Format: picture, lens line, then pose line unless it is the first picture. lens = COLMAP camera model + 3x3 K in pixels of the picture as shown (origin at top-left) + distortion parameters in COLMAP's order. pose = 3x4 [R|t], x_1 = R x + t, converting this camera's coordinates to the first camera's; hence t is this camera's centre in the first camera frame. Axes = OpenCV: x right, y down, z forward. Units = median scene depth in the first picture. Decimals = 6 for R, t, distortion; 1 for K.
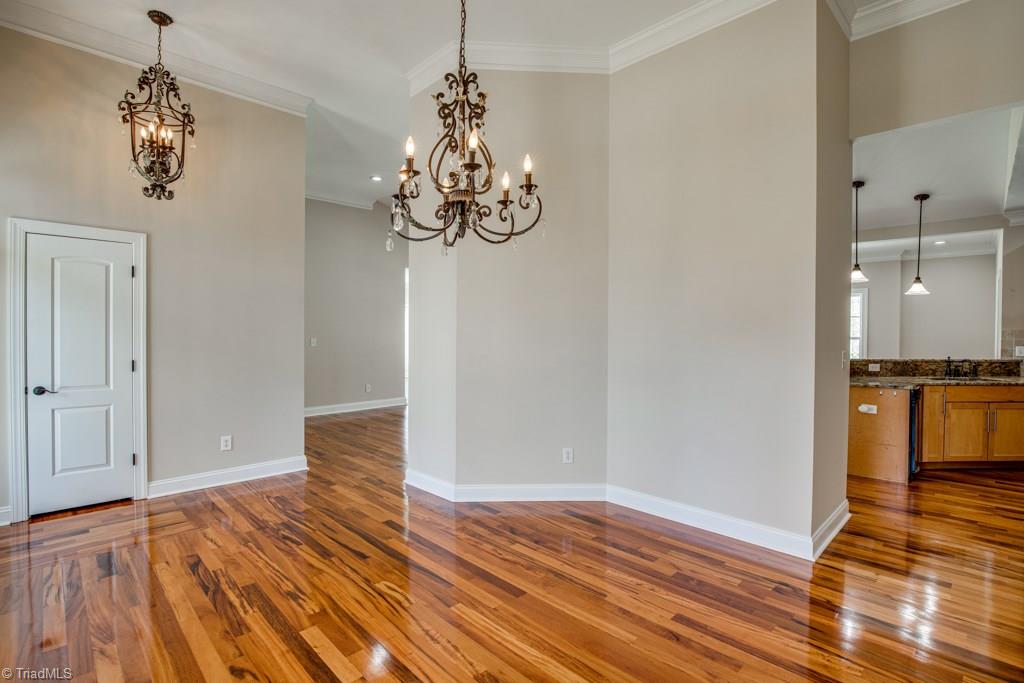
lens RADIAL K [[471.5, 0, 520.2], [0, 471.5, 350.0], [0, 0, 1]] dist [-0.041619, 0.008170]
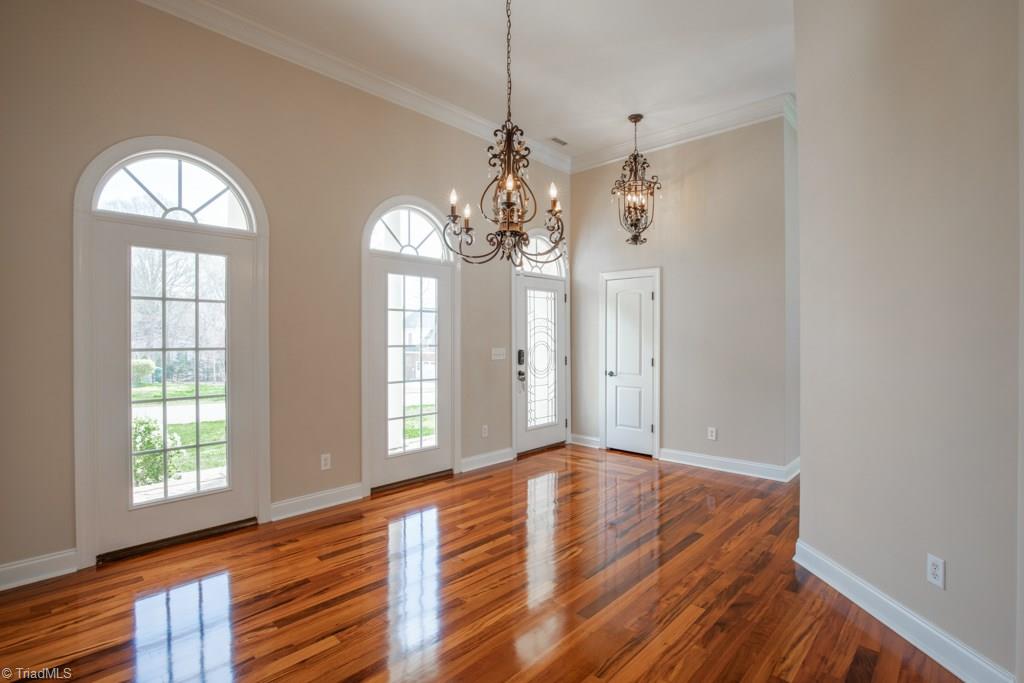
lens RADIAL K [[471.5, 0, 512.3], [0, 471.5, 340.5], [0, 0, 1]] dist [-0.041619, 0.008170]
pose [[0.049604, -0.001738, -0.998767, 0.628999], [-0.033398, 0.999436, -0.003398, -0.014006], [0.998210, 0.033526, 0.049518, 0.536120]]
